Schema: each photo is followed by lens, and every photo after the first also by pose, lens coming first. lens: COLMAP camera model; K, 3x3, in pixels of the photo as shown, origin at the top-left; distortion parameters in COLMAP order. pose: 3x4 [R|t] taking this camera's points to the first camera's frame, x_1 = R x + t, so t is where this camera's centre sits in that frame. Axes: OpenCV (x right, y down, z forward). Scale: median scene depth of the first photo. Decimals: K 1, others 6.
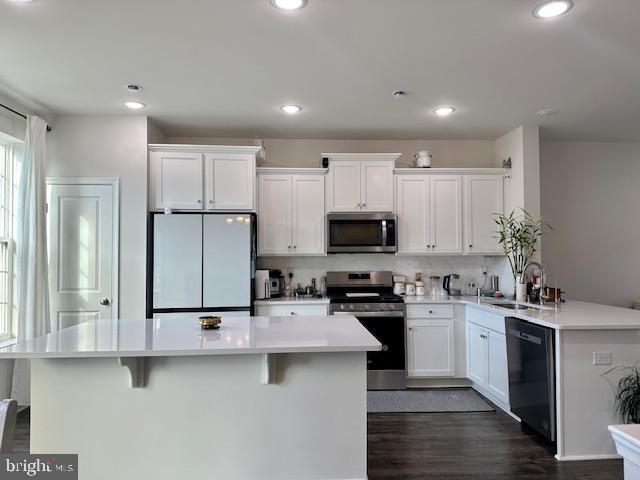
lens RADIAL K [[451.2, 0, 319.3], [0, 451.2, 239.7], [0, 0, 1]] dist [0.077486, -0.085002]
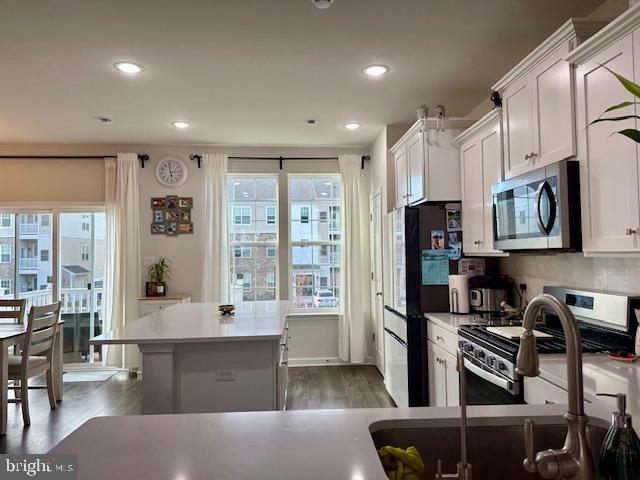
lens RADIAL K [[451.2, 0, 320.2], [0, 451.2, 230.7], [0, 0, 1]] dist [0.077486, -0.085002]
pose [[-0.029820, -0.043936, -0.998589, 0.687234], [0.045628, 0.997932, -0.045269, 0.020942], [0.998513, -0.046914, -0.027754, 0.869580]]
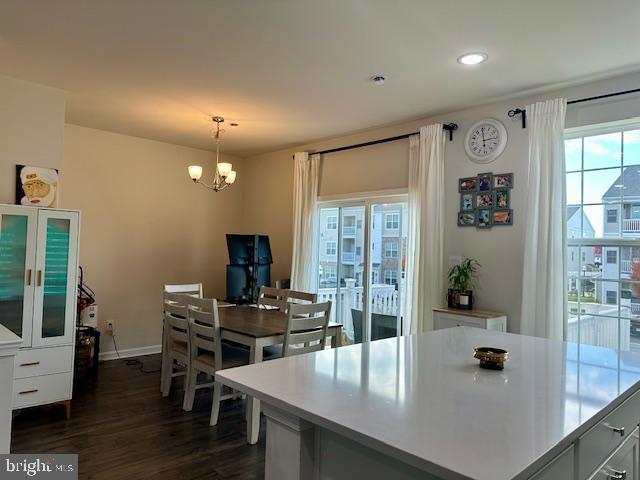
lens RADIAL K [[451.2, 0, 324.4], [0, 451.2, 238.1], [0, 0, 1]] dist [0.077486, -0.085002]
pose [[-0.758495, -0.036818, -0.650637, 0.279372], [-0.003646, 0.998627, -0.052259, 0.027555], [0.651668, -0.037266, -0.757588, 0.907534]]
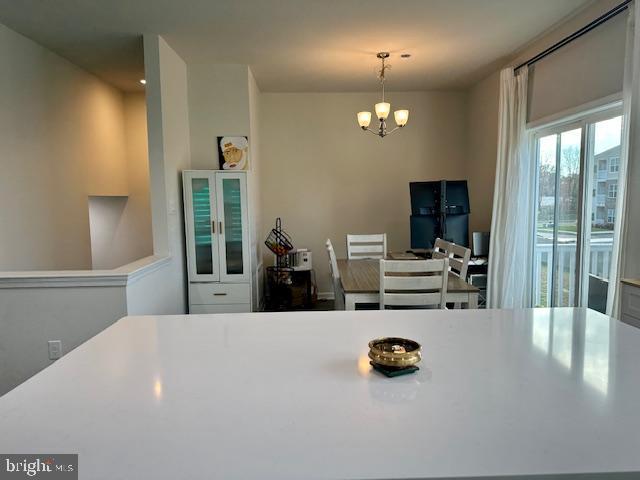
lens RADIAL K [[451.2, 0, 323.8], [0, 451.2, 246.2], [0, 0, 1]] dist [0.077486, -0.085002]
pose [[-0.999253, 0.013126, 0.036338, -0.118883], [0.015715, 0.997289, 0.071892, 0.029668], [-0.035296, 0.072409, -0.996750, 0.953507]]
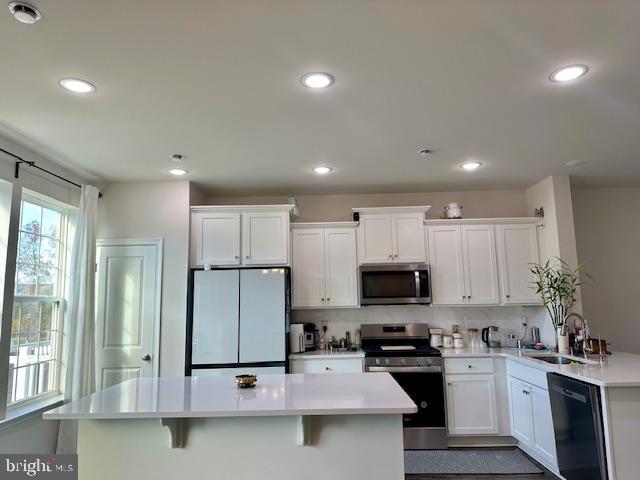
lens RADIAL K [[451.2, 0, 320.6], [0, 451.2, 236.8], [0, 0, 1]] dist [0.077486, -0.085002]
pose [[0.997036, -0.026572, -0.072197, 0.005574], [0.018759, 0.994102, -0.106812, -0.018056], [0.074610, 0.105141, 0.991655, -0.024135]]
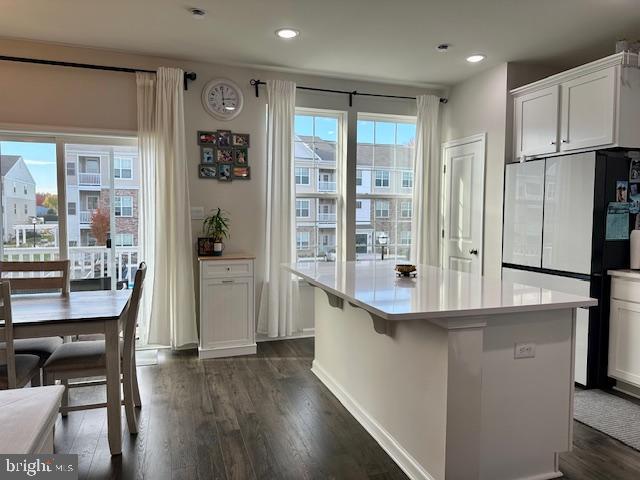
lens RADIAL K [[451.2, 0, 316.8], [0, 451.2, 235.7], [0, 0, 1]] dist [0.077486, -0.085002]
pose [[0.246783, 0.052311, -0.967658, 0.470132], [0.026108, 0.997821, 0.060600, 0.024027], [0.968719, -0.040218, 0.244879, 0.371218]]
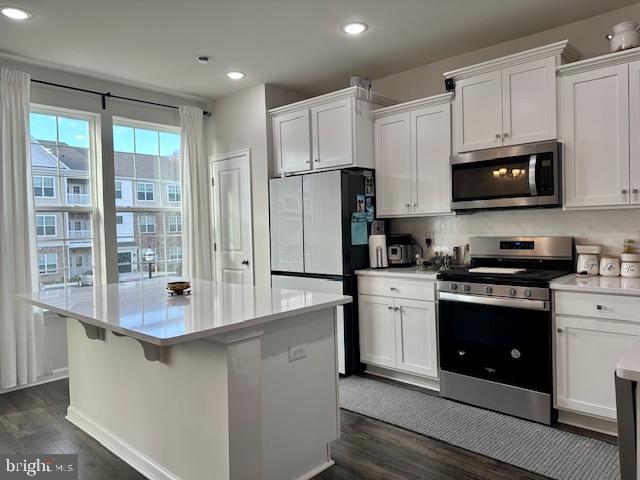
lens RADIAL K [[451.2, 0, 321.3], [0, 451.2, 236.6], [0, 0, 1]] dist [0.077486, -0.085002]
pose [[0.685836, 0.004604, -0.727741, 0.450682], [0.047335, 0.997580, 0.050921, 0.026169], [0.726215, -0.069372, 0.683959, 0.378903]]
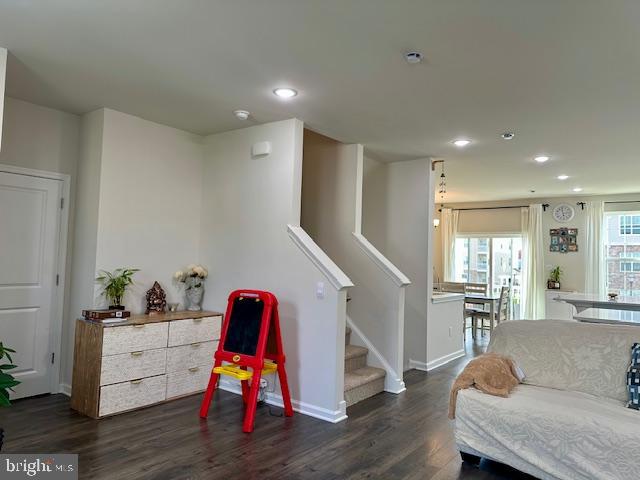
lens RADIAL K [[451.2, 0, 323.6], [0, 451.2, 237.8], [0, 0, 1]] dist [0.077486, -0.085002]
pose [[-0.675774, -0.046722, -0.735626, 1.678619], [0.001084, 0.997925, -0.064377, 0.023724], [0.737108, -0.044302, -0.674322, 1.016951]]
